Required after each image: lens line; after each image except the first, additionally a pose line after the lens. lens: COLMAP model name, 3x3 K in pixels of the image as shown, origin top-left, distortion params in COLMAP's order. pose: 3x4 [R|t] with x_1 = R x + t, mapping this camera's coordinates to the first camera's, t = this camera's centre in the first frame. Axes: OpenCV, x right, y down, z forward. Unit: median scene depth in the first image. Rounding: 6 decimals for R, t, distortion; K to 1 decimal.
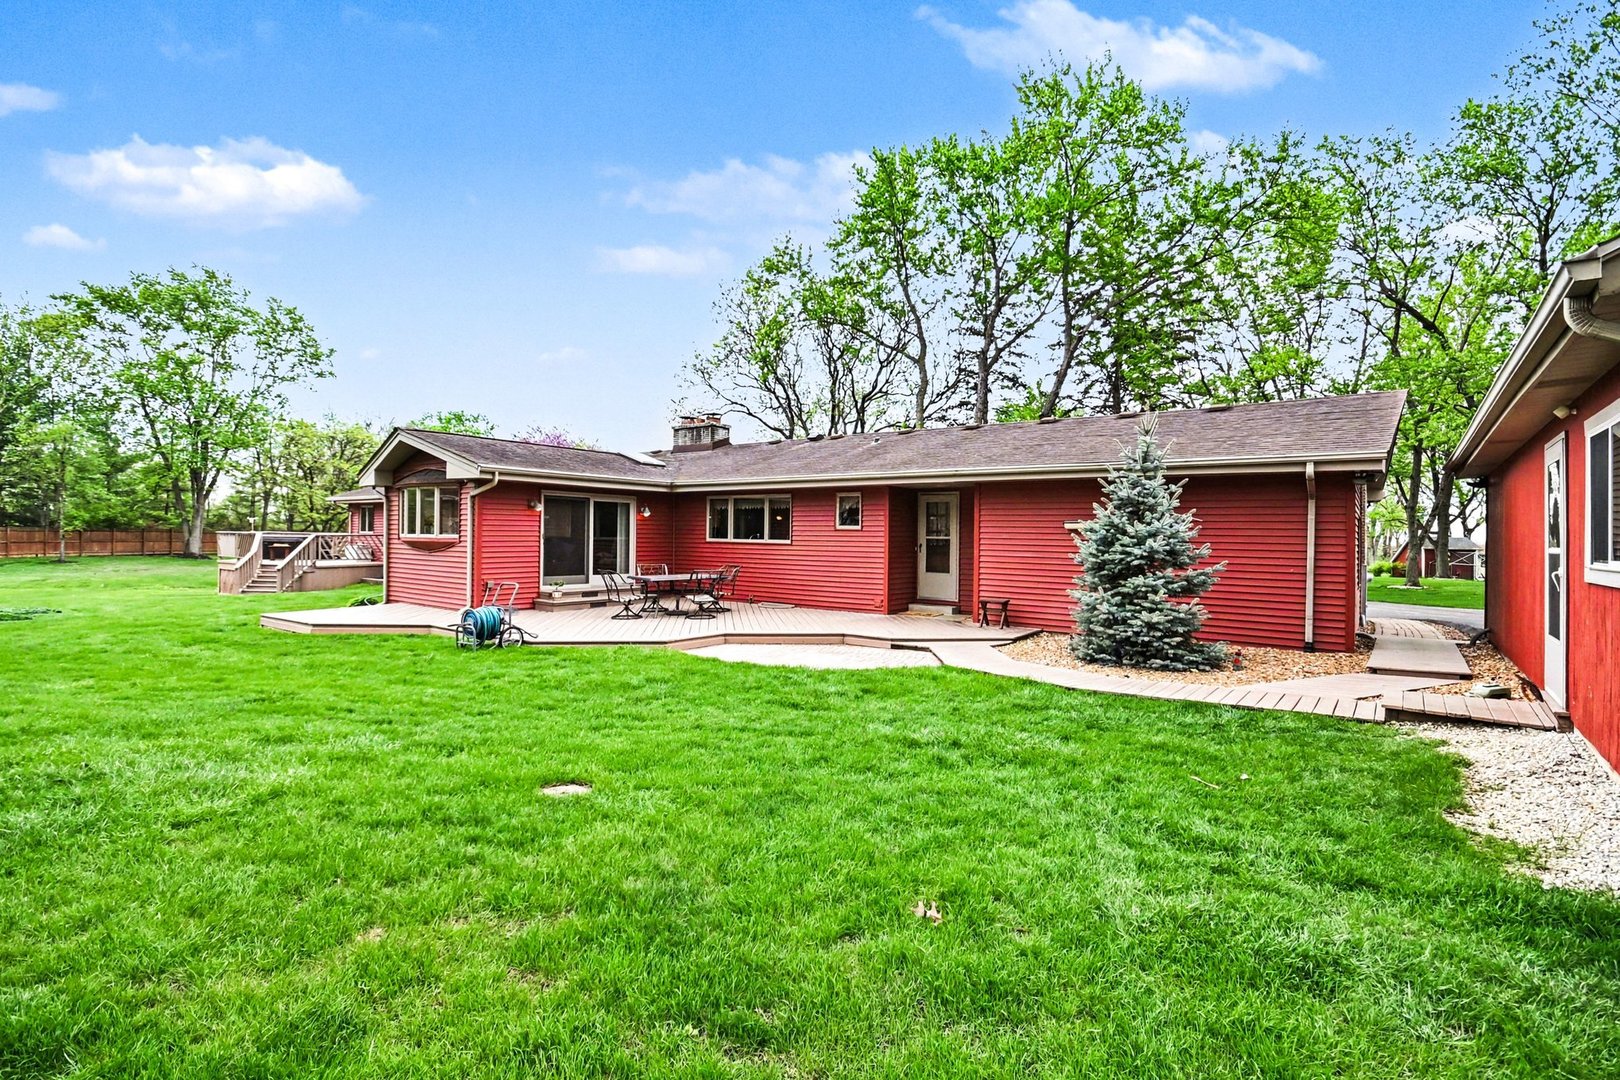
lens RADIAL K [[752.3, 0, 816.3], [0, 752.3, 554.5], [0, 0, 1]] dist [-0.000166, -0.000466]
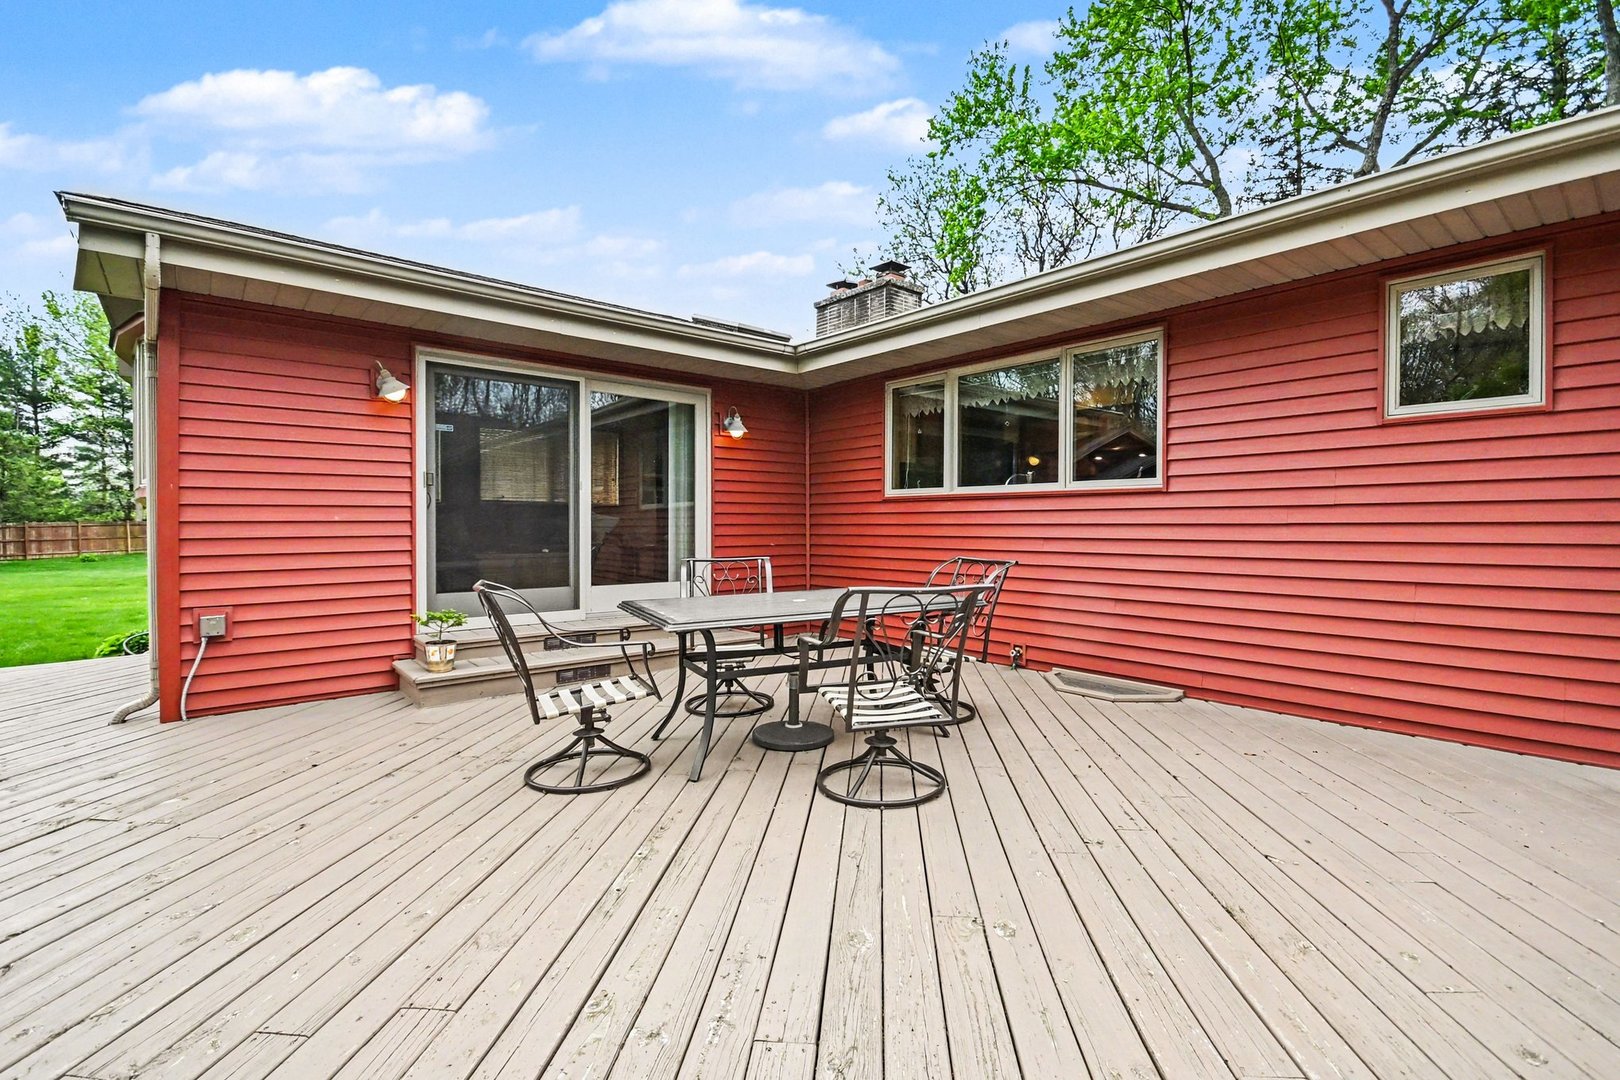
lens RADIAL K [[752.3, 0, 816.3], [0, 752.3, 554.5], [0, 0, 1]] dist [-0.000166, -0.000466]
pose [[0.976764, -0.006593, -0.214217, -0.099865], [0.009400, 0.999883, 0.012088, 0.007203], [0.214113, -0.013821, 0.976711, 0.624279]]
